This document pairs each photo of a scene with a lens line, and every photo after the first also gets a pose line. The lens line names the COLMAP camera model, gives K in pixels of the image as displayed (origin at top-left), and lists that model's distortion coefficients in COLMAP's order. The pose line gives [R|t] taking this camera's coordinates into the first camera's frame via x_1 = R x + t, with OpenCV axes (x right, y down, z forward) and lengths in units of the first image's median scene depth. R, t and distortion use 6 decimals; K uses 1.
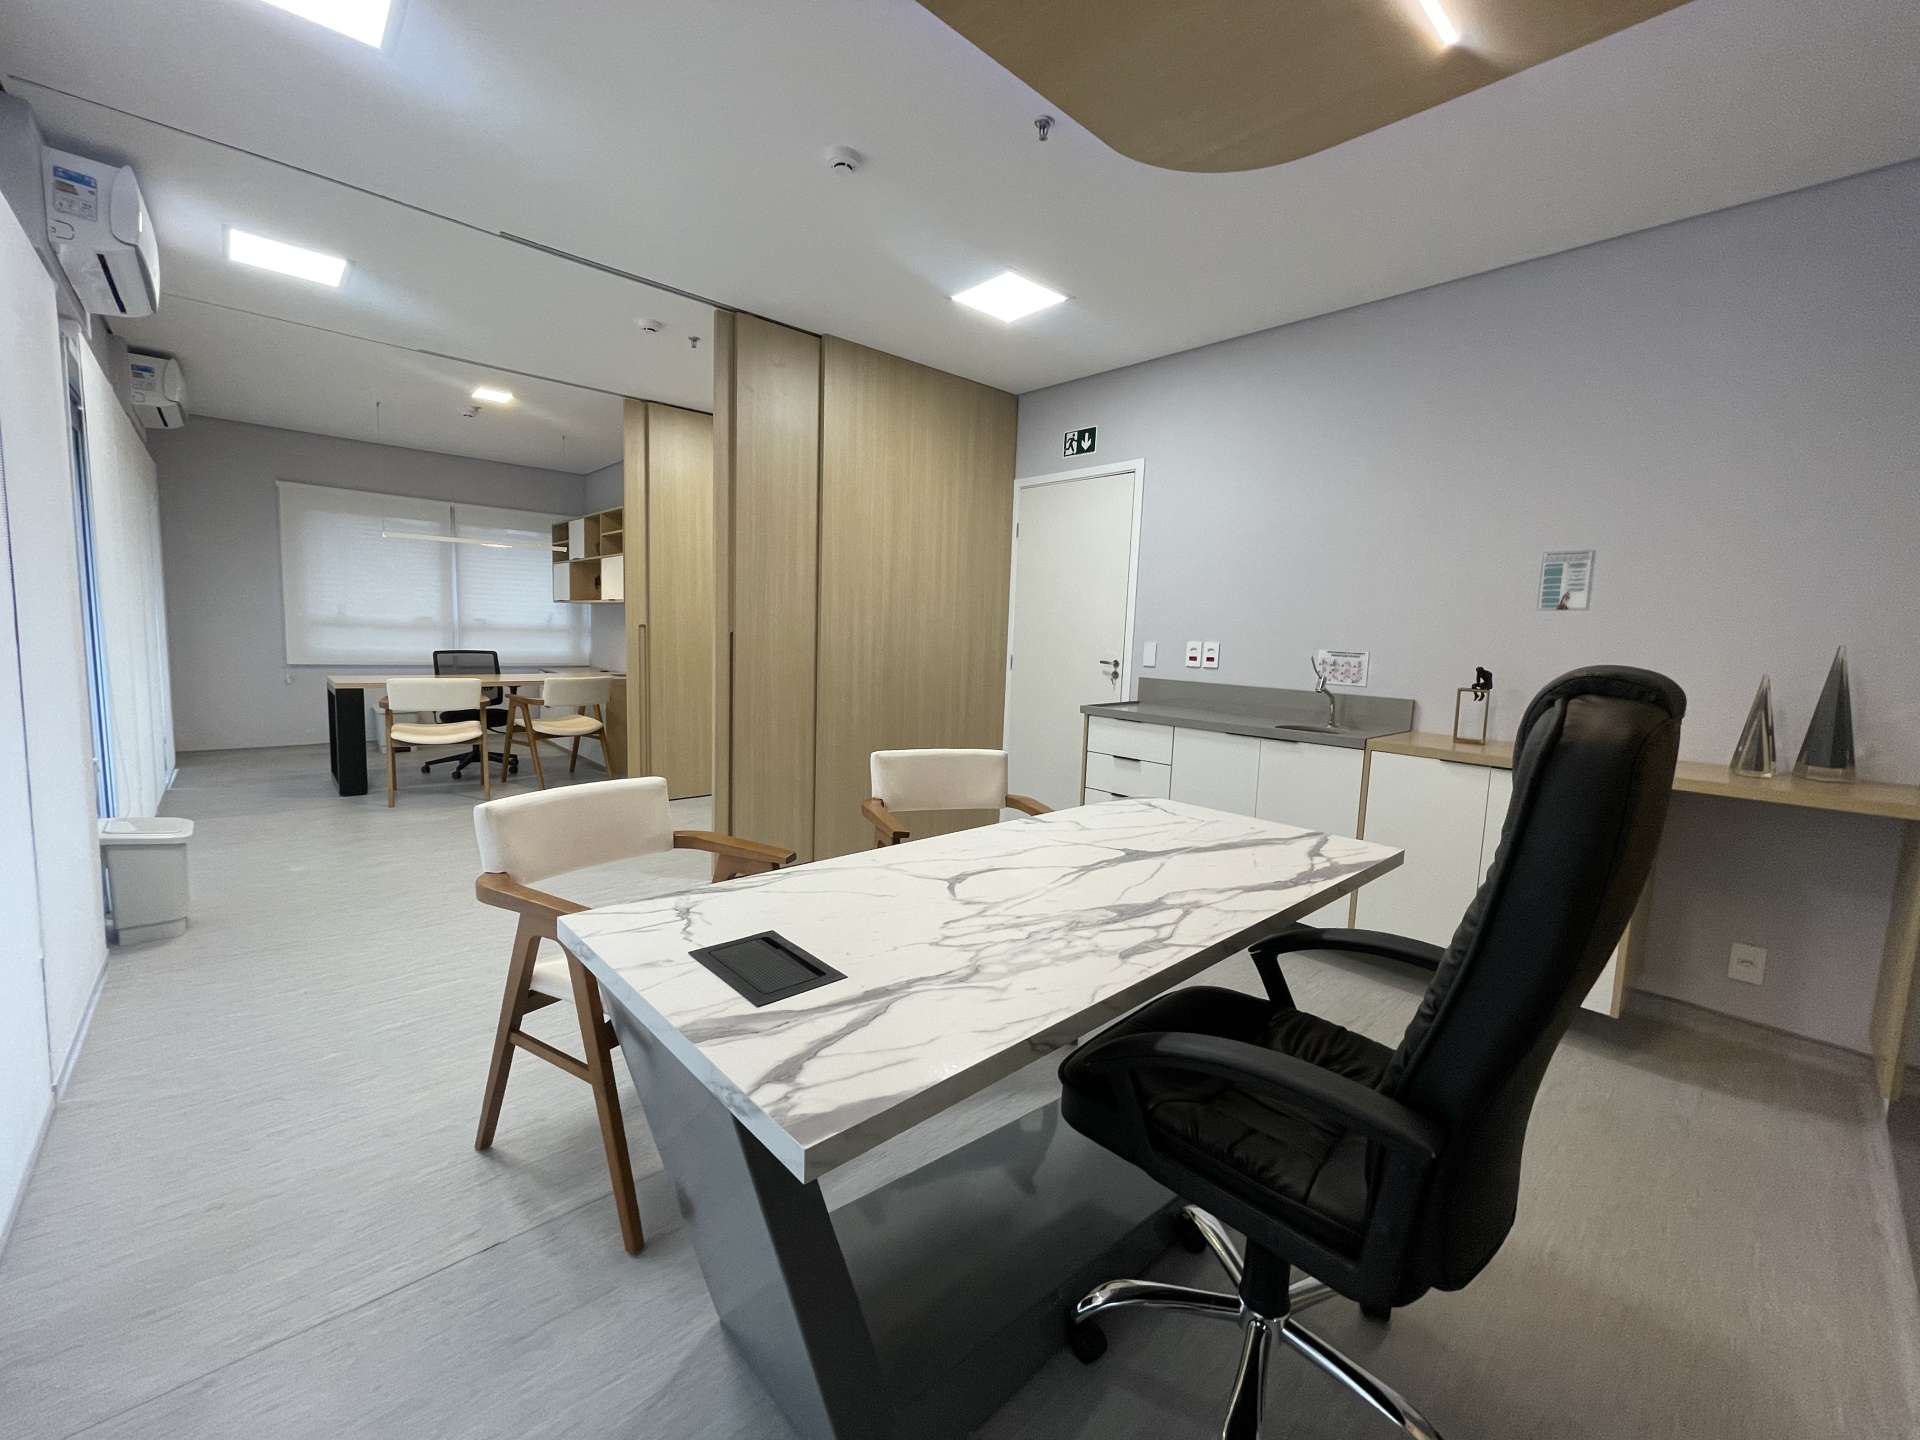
lens RADIAL K [[771.8, 0, 953.0], [0, 771.8, 709.9], [0, 0, 1]] dist [-0.004128, 0.001553]
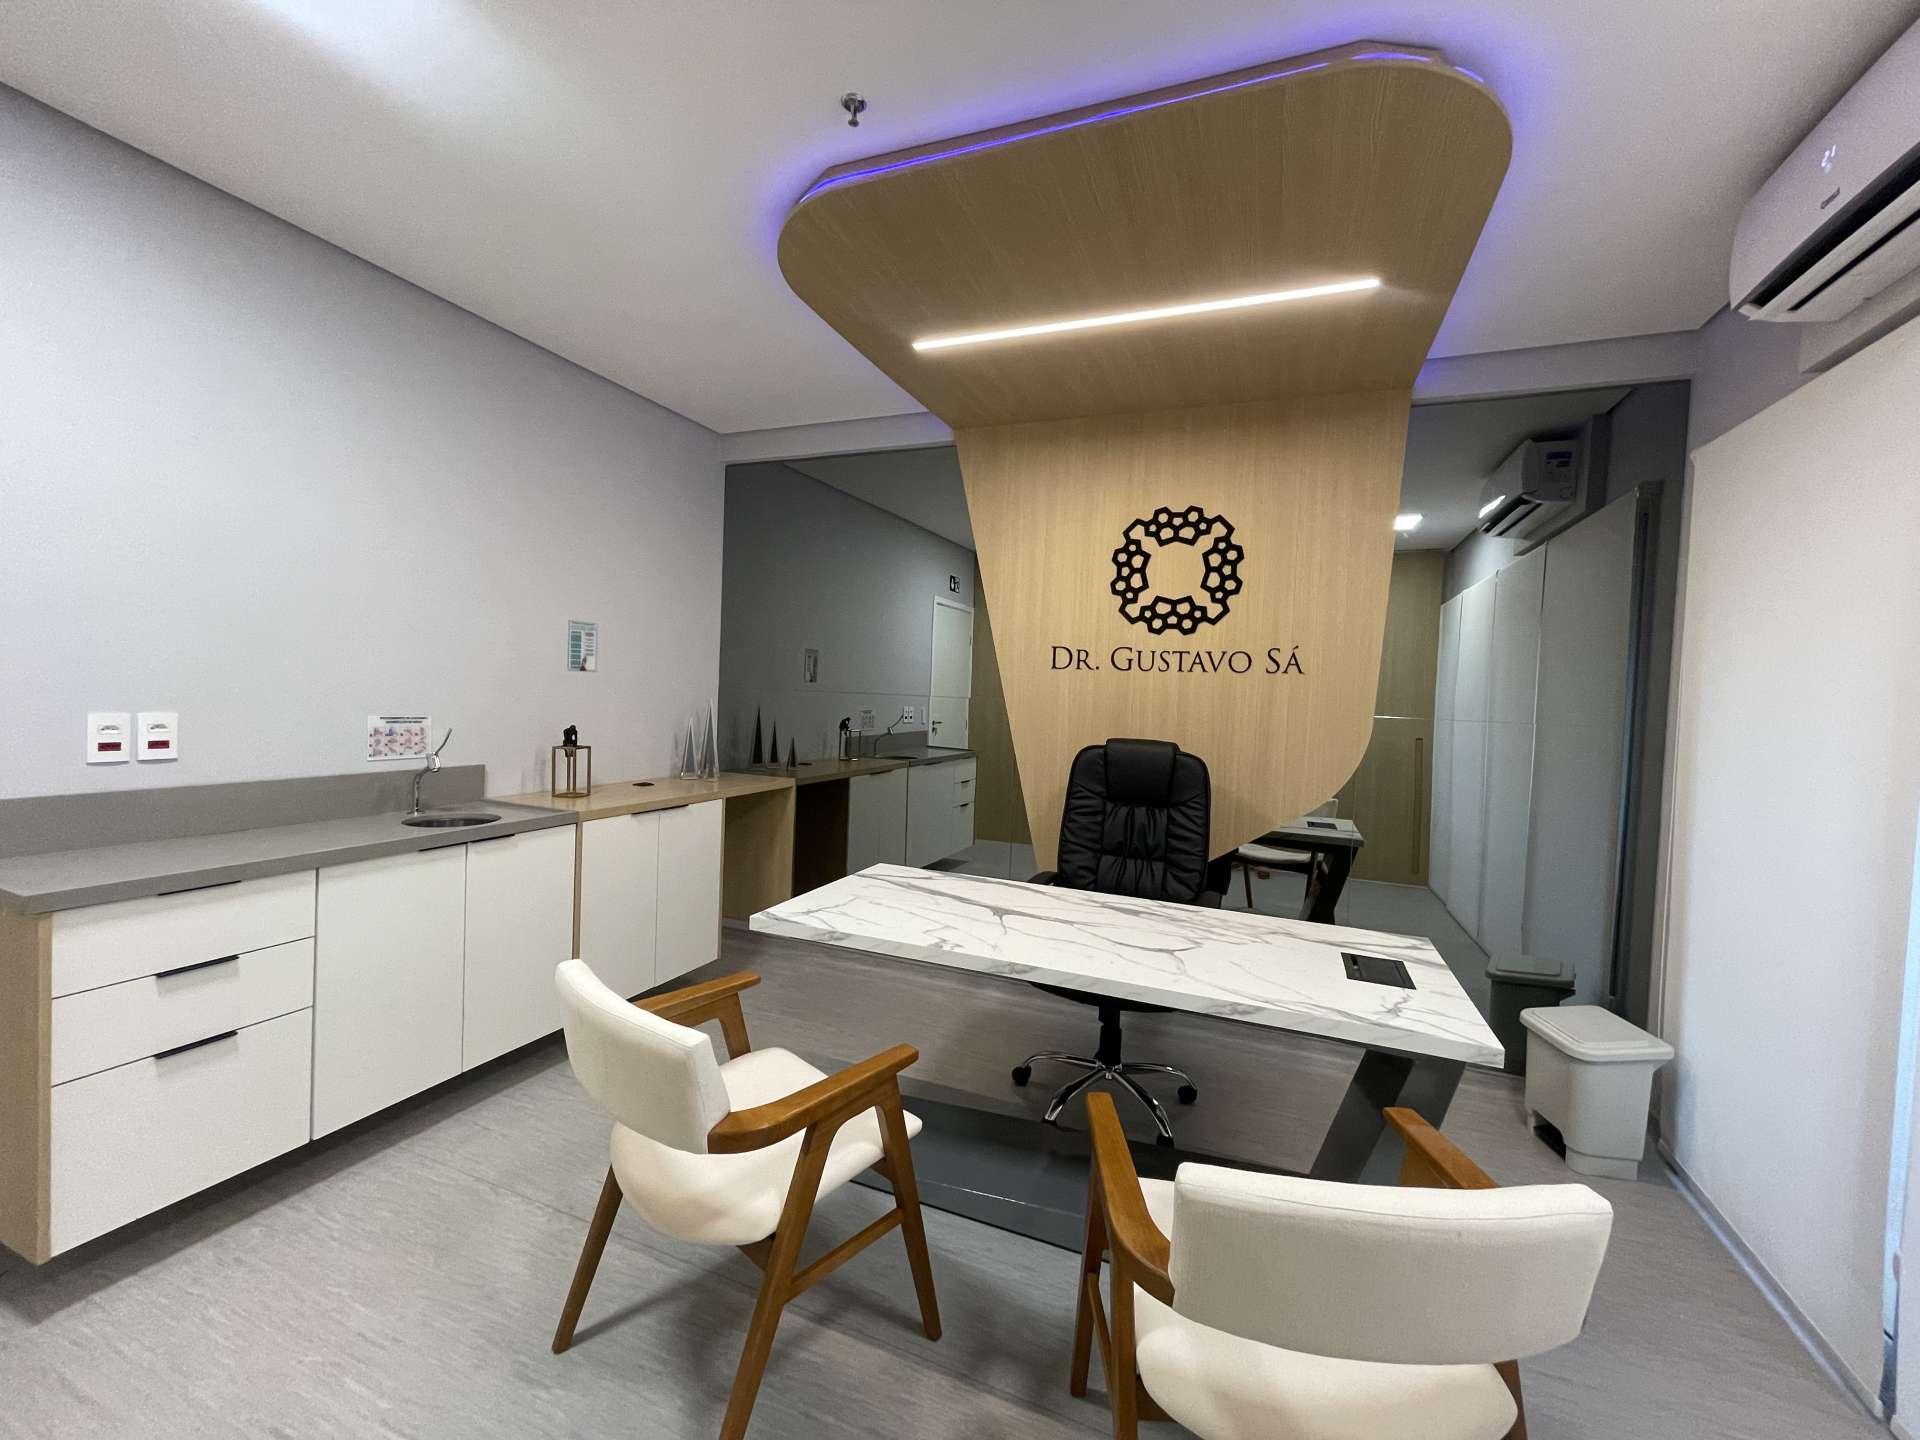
lens RADIAL K [[771.8, 0, 955.0], [0, 771.8, 720.1], [0, 0, 1]] dist [-0.004128, 0.001553]
pose [[-0.415151, -0.087202, 0.905564, -0.859431], [0.035330, 0.993099, 0.111828, -0.275301], [-0.909066, 0.078419, -0.409205, 1.596260]]
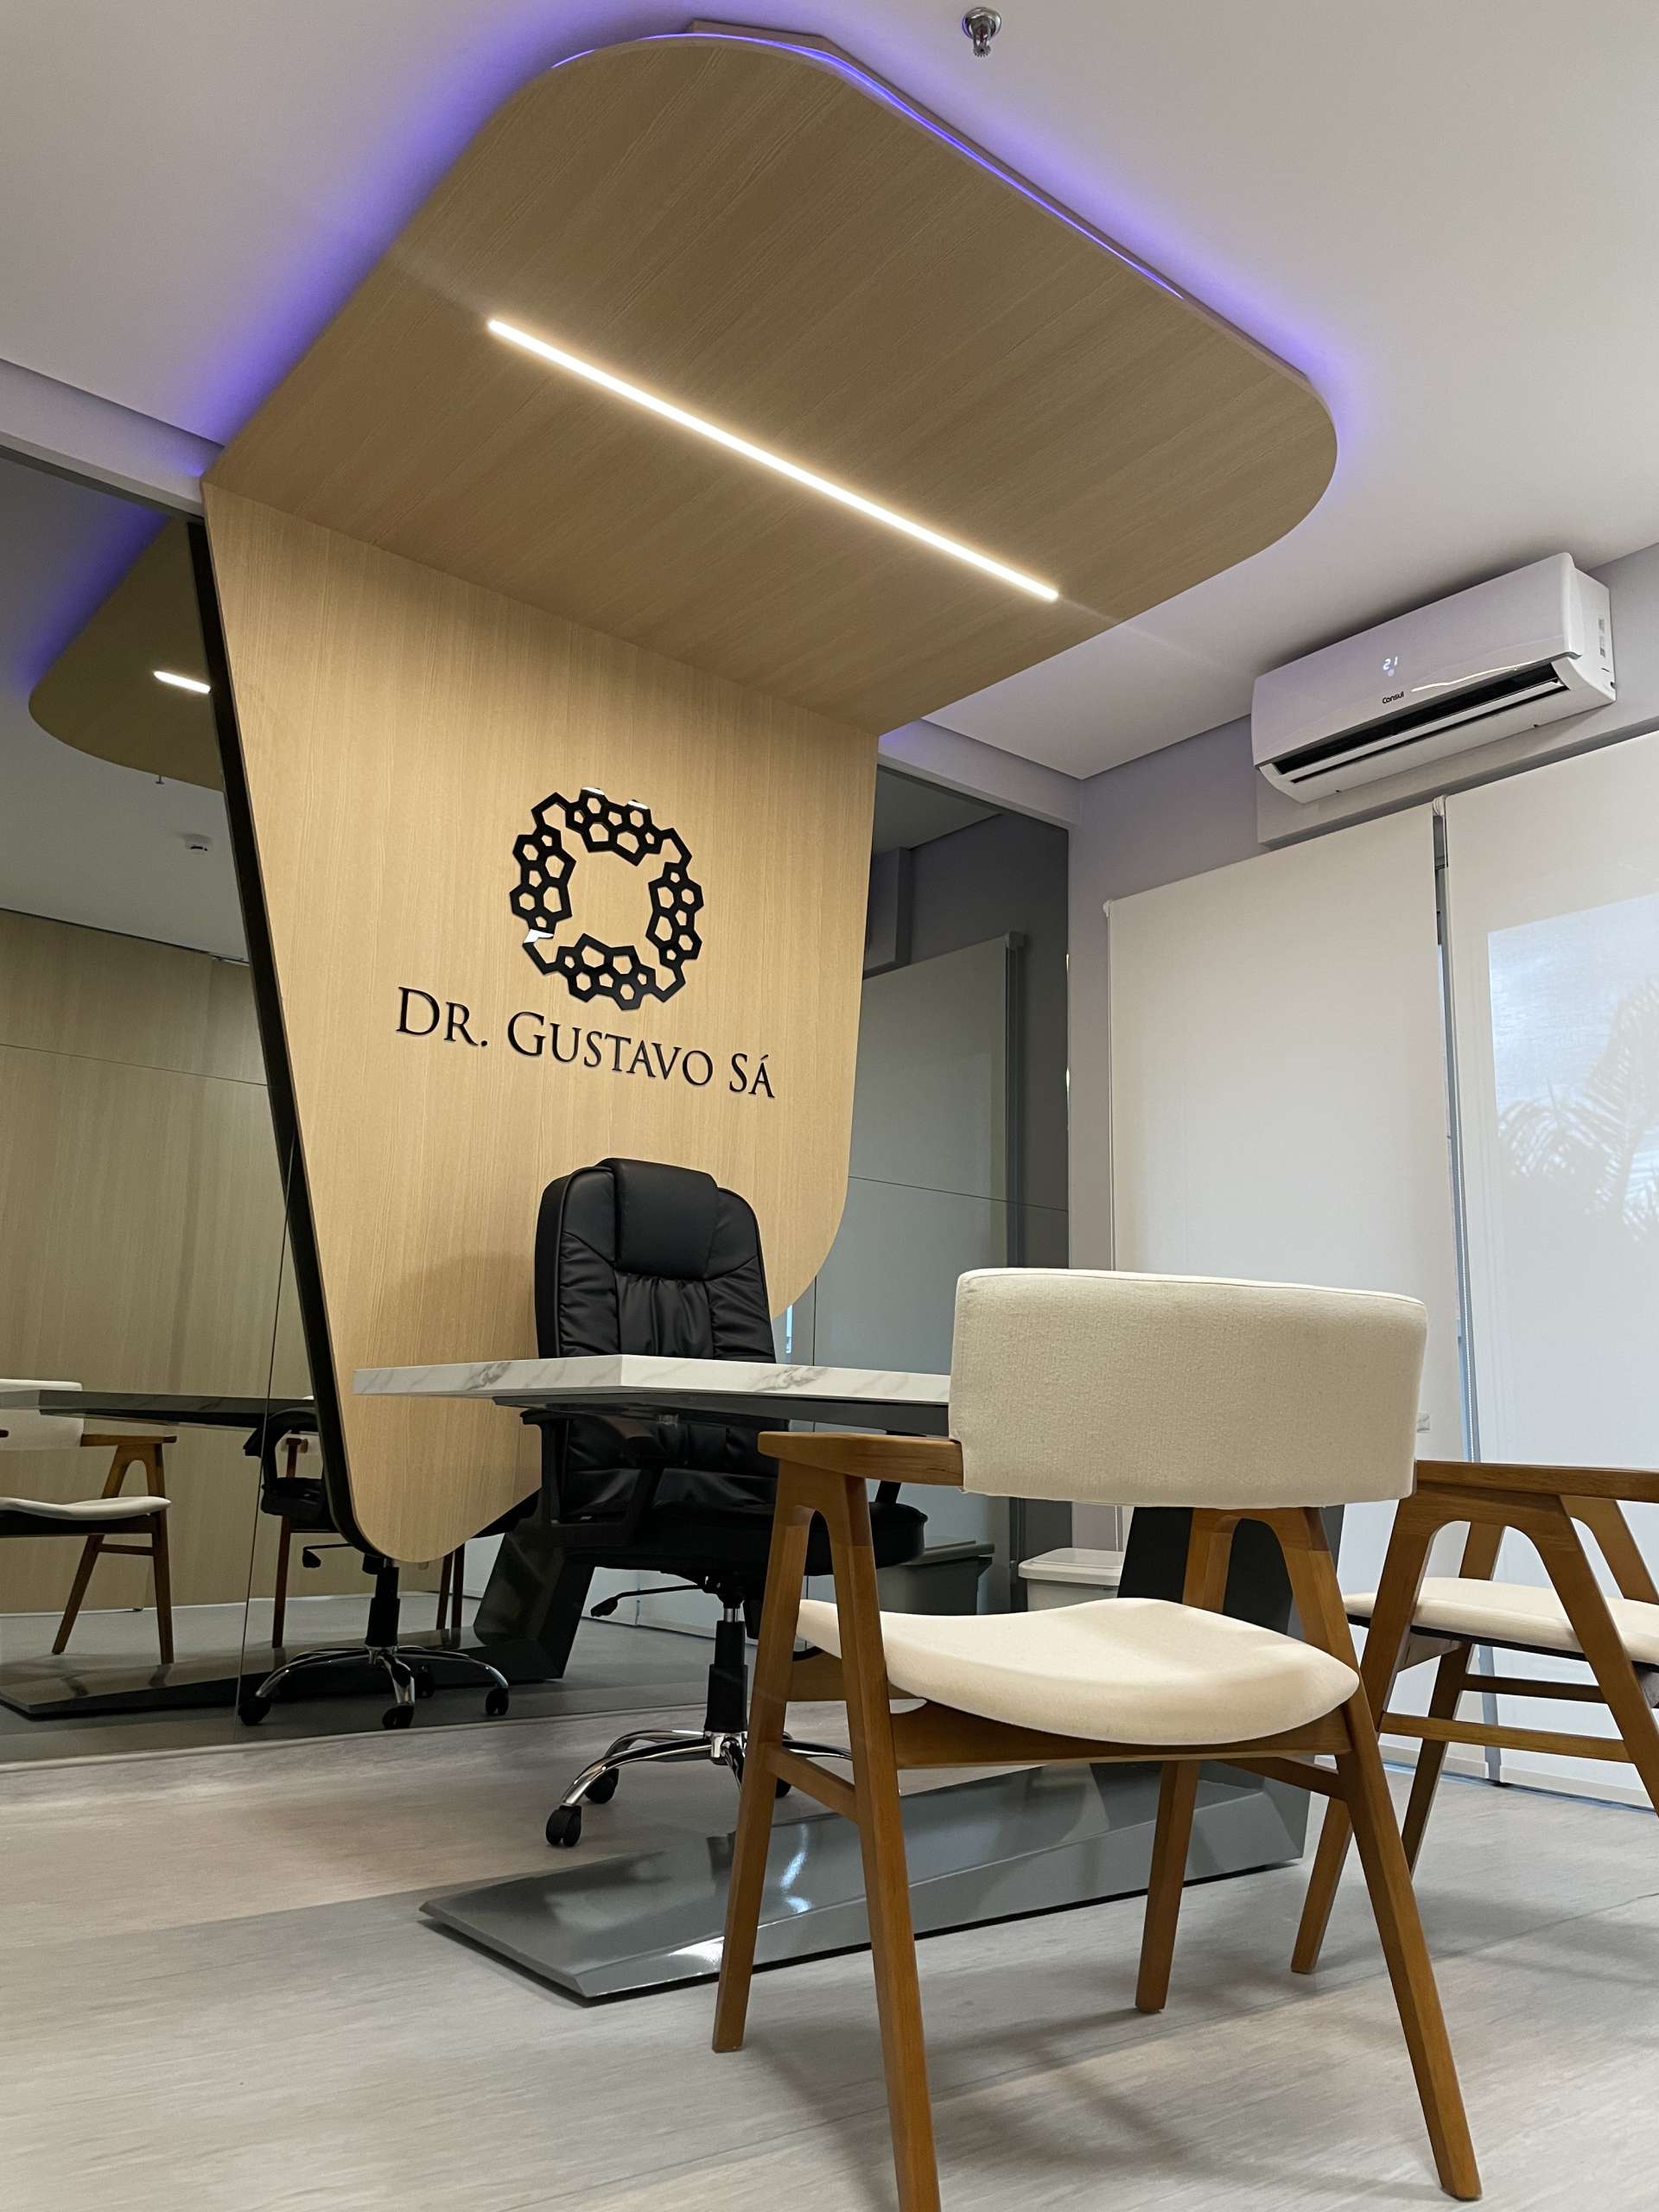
lens RADIAL K [[1665.5, 0, 812.6], [0, 1665.5, 1105.6], [0, 0, 1]] dist [0.069133, -0.062800]
pose [[-0.994675, -0.049424, 0.090438, 0.118317], [-0.058190, 0.993582, -0.097003, 0.086329], [-0.085064, -0.101749, -0.991167, 2.570932]]
